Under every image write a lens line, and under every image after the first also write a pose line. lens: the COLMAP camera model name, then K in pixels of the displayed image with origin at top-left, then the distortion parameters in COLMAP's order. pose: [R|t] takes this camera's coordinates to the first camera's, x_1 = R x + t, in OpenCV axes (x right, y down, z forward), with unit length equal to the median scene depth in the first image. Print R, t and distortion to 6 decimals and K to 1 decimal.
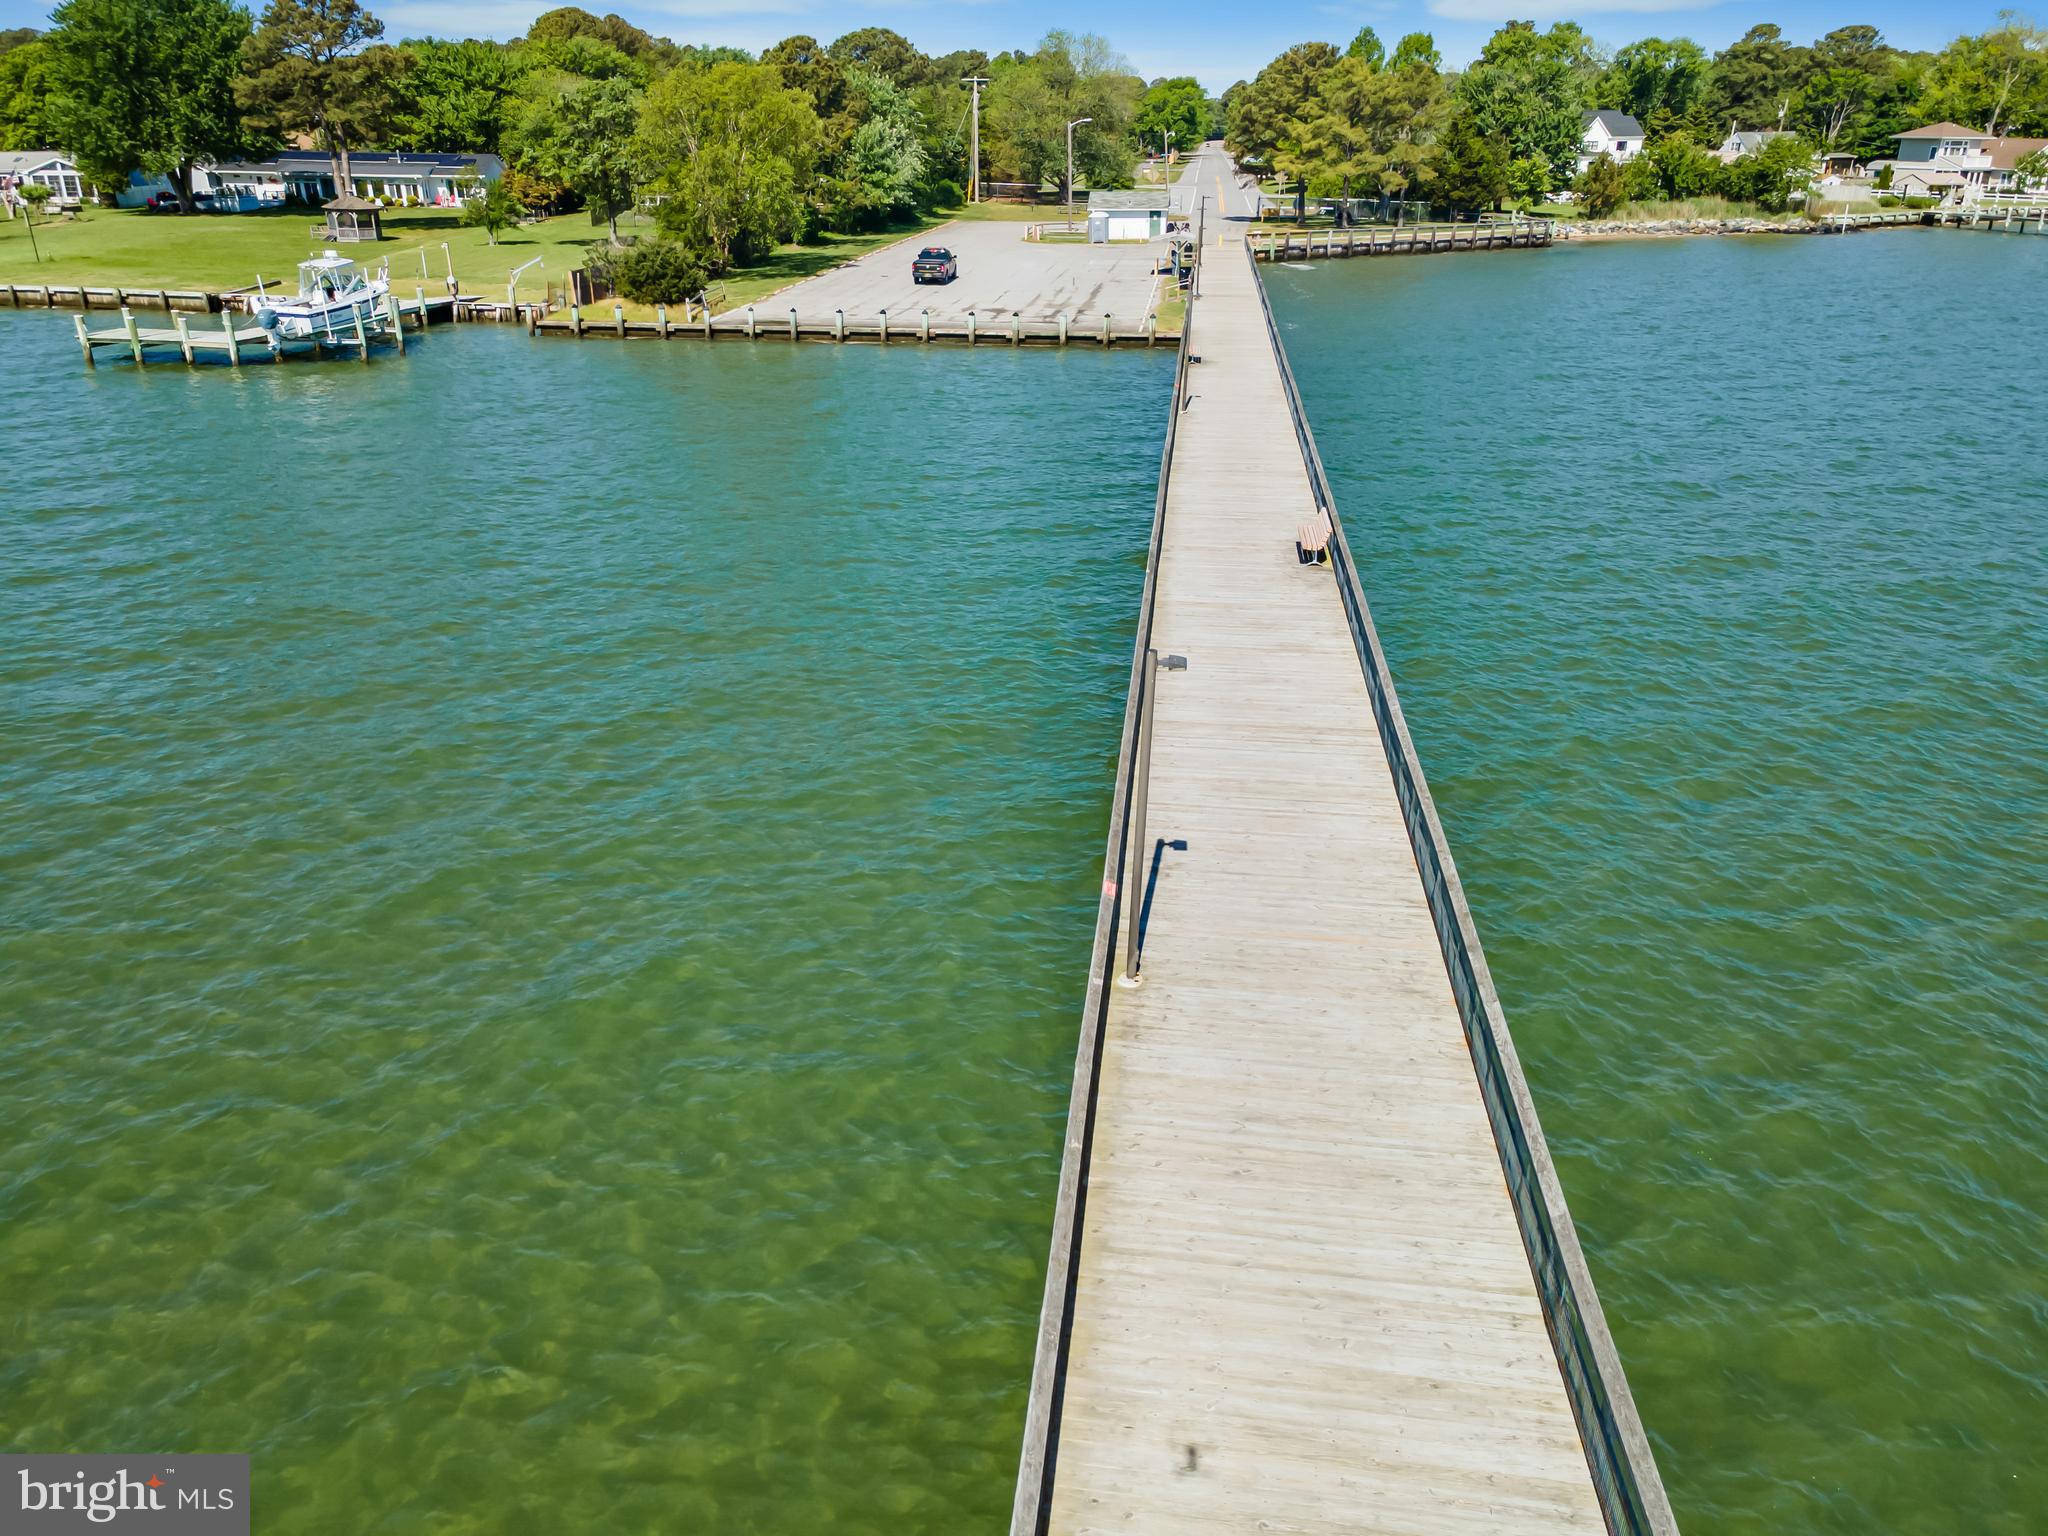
lens RADIAL K [[1473.6, 0, 1024.0], [0, 1473.6, 768.0], [0, 0, 1]] dist [0.036173, 0.022927]
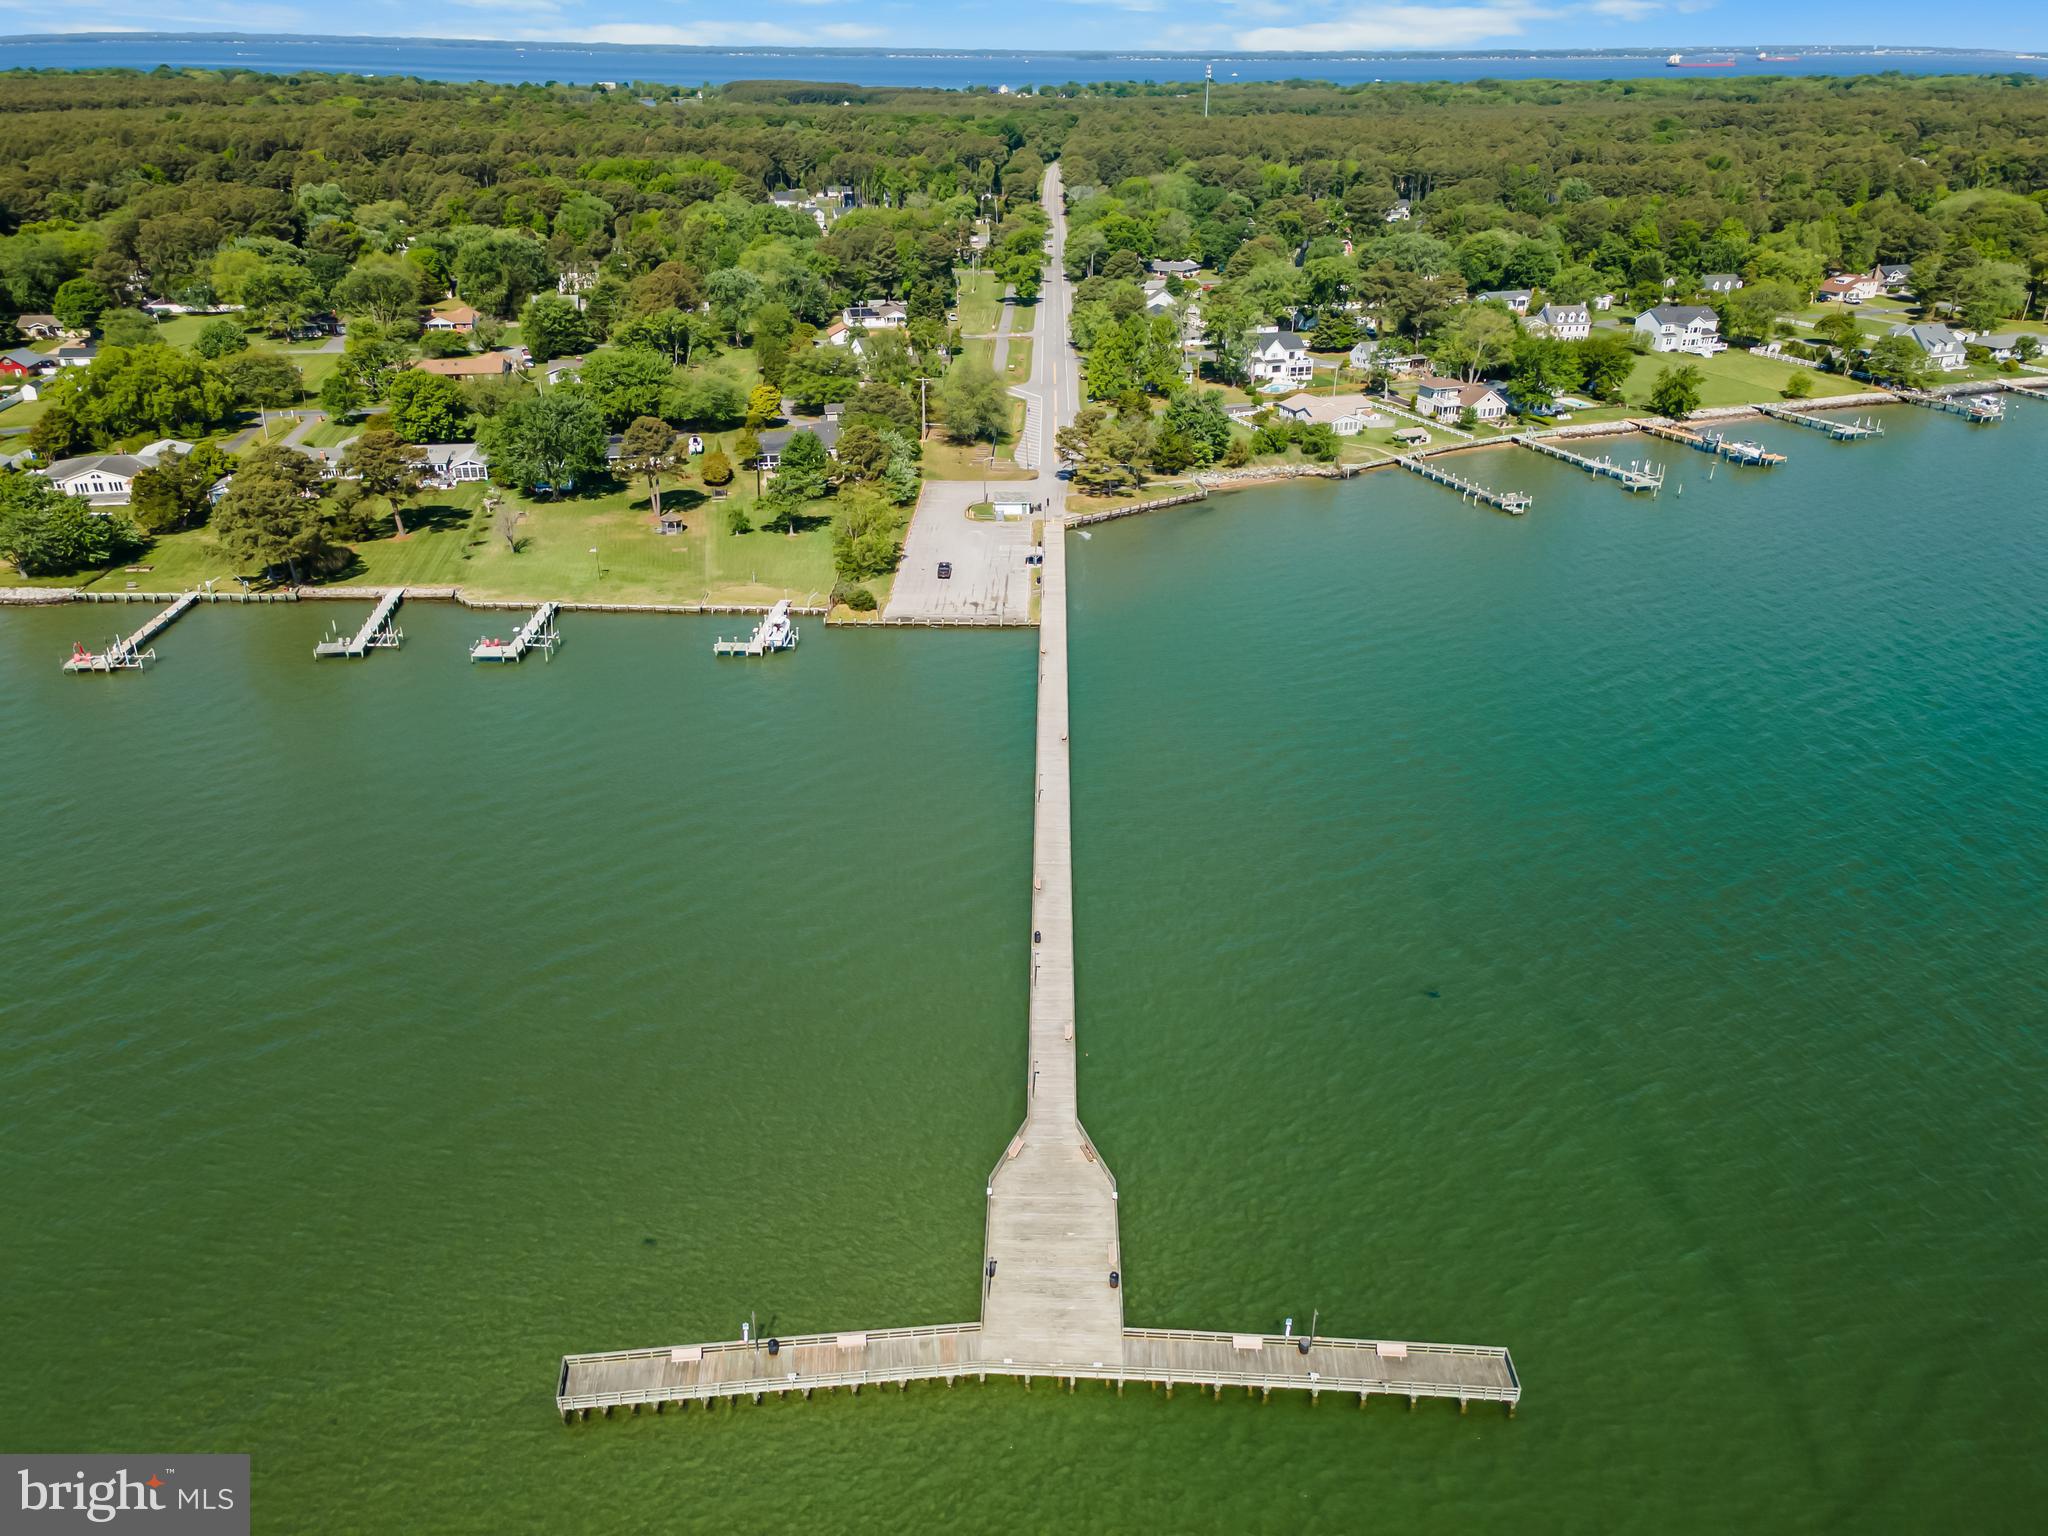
lens RADIAL K [[1484.4, 0, 1021.9], [0, 1484.4, 762.5], [0, 0, 1]] dist [-0.007258, 0.107943]
pose [[0.995548, -0.040434, 0.085144, -0.101881], [0.036695, 0.998312, 0.045024, -0.070364], [-0.086821, -0.041699, 0.995351, -1.047260]]
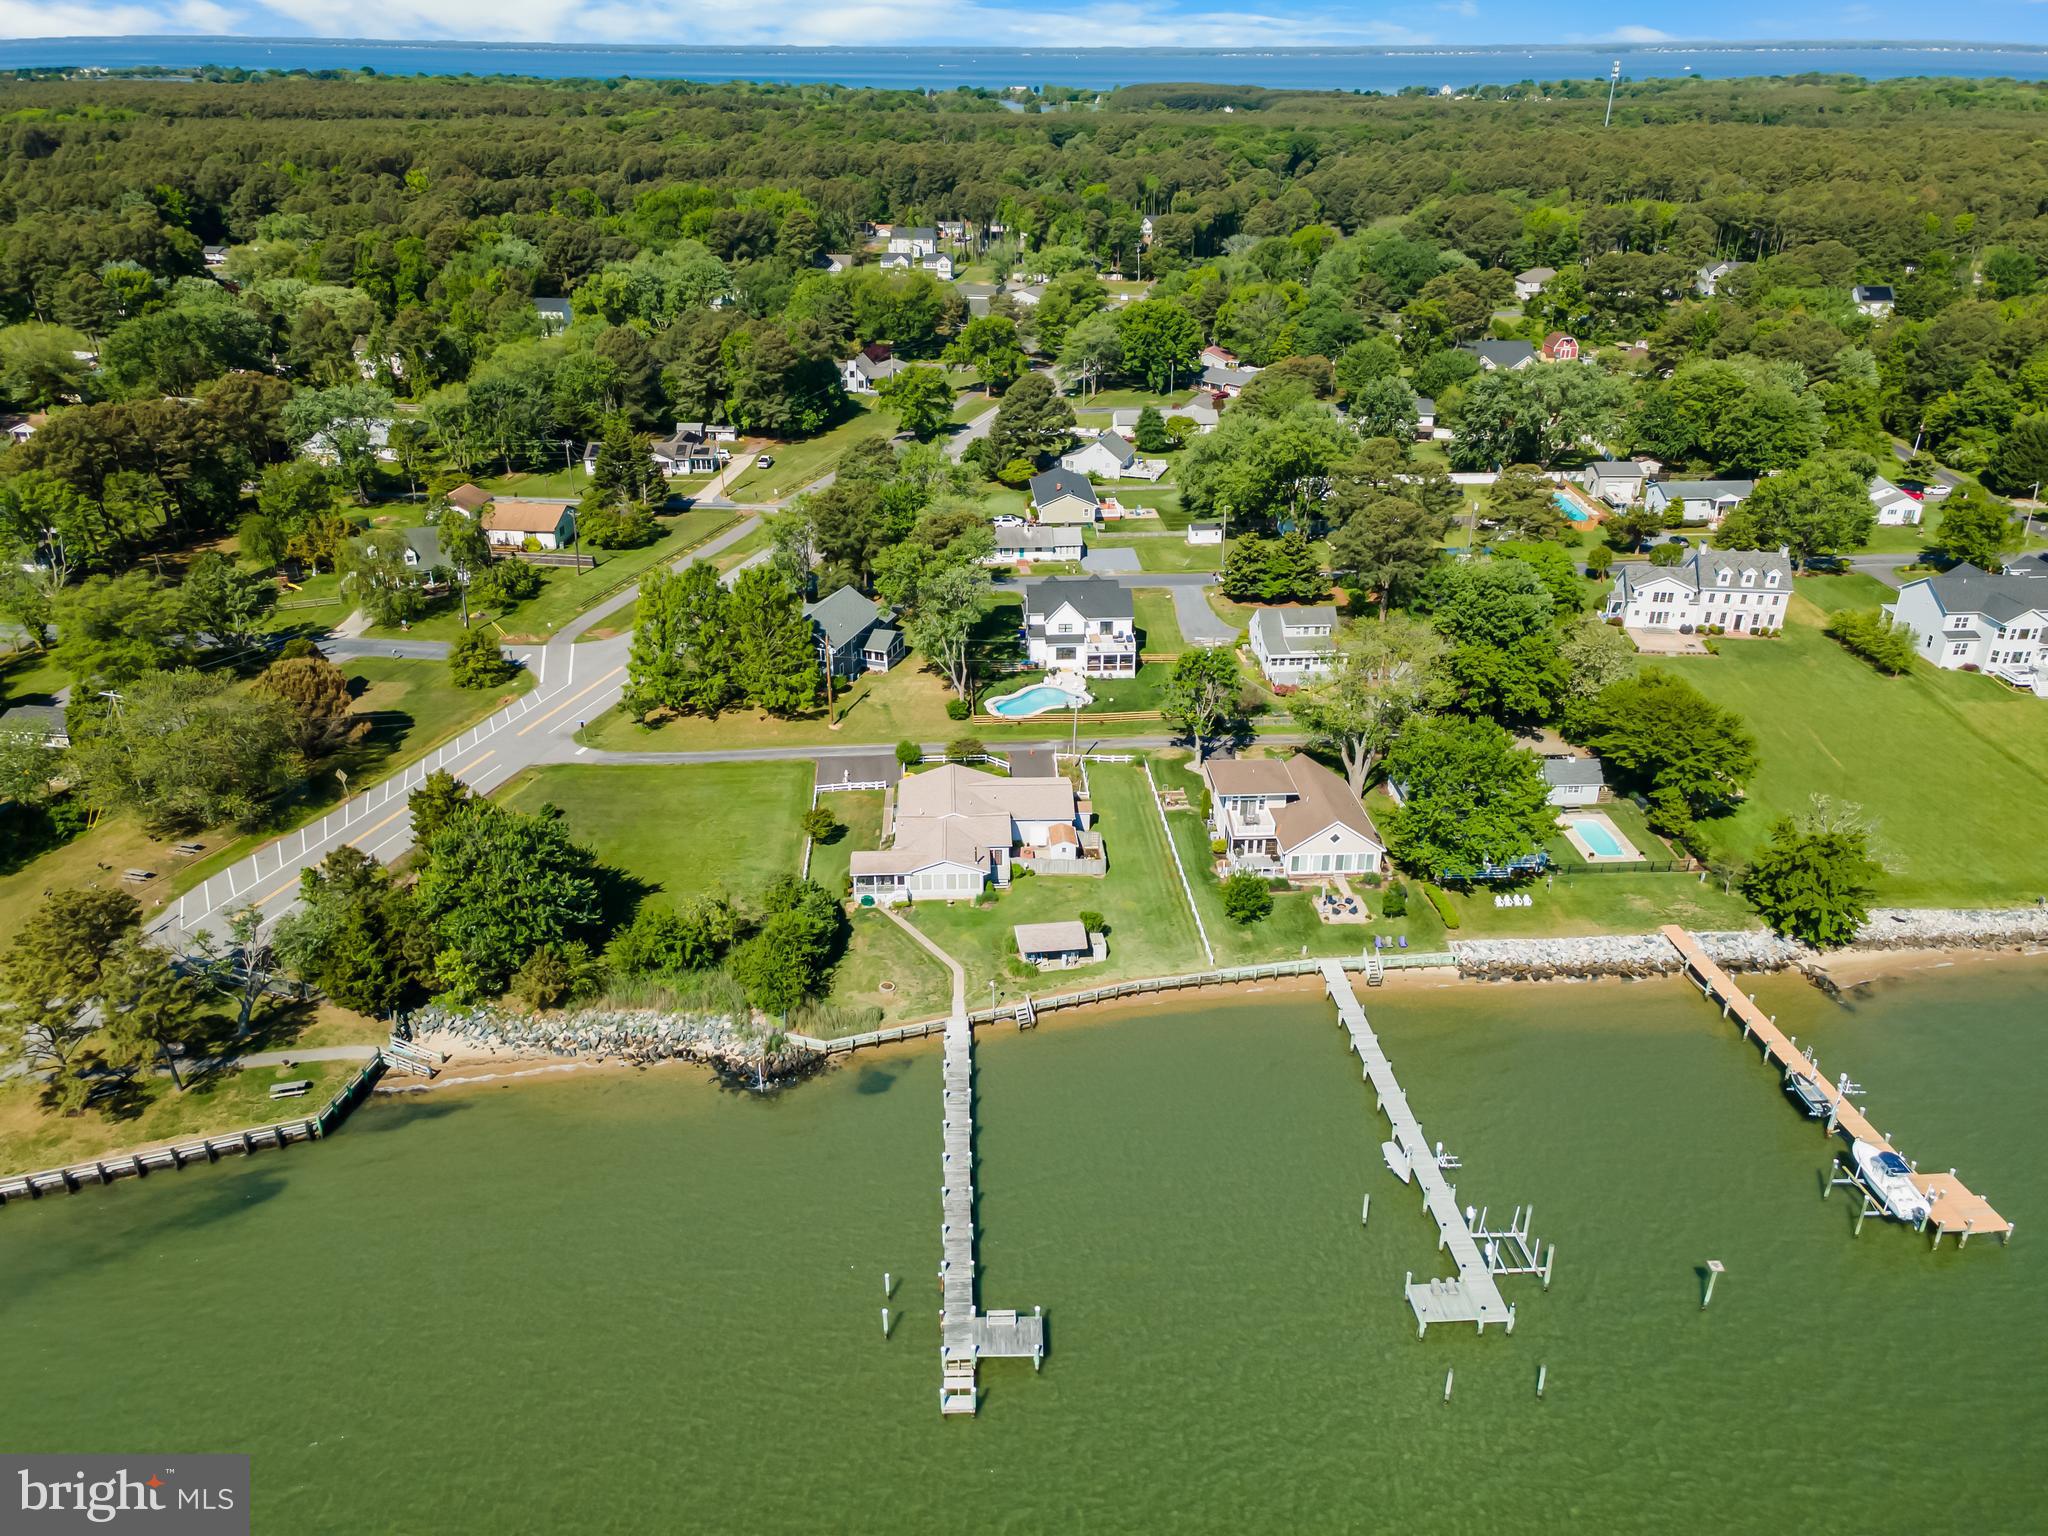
lens RADIAL K [[1482.6, 0, 1023.4], [0, 1482.6, 780.0], [0, 0, 1]] dist [0.007666, 0.070123]
pose [[0.978027, 0.088585, -0.188724, 0.837078], [-0.078529, 0.995097, 0.060122, -0.596779], [0.193125, -0.043981, 0.980188, 0.199502]]
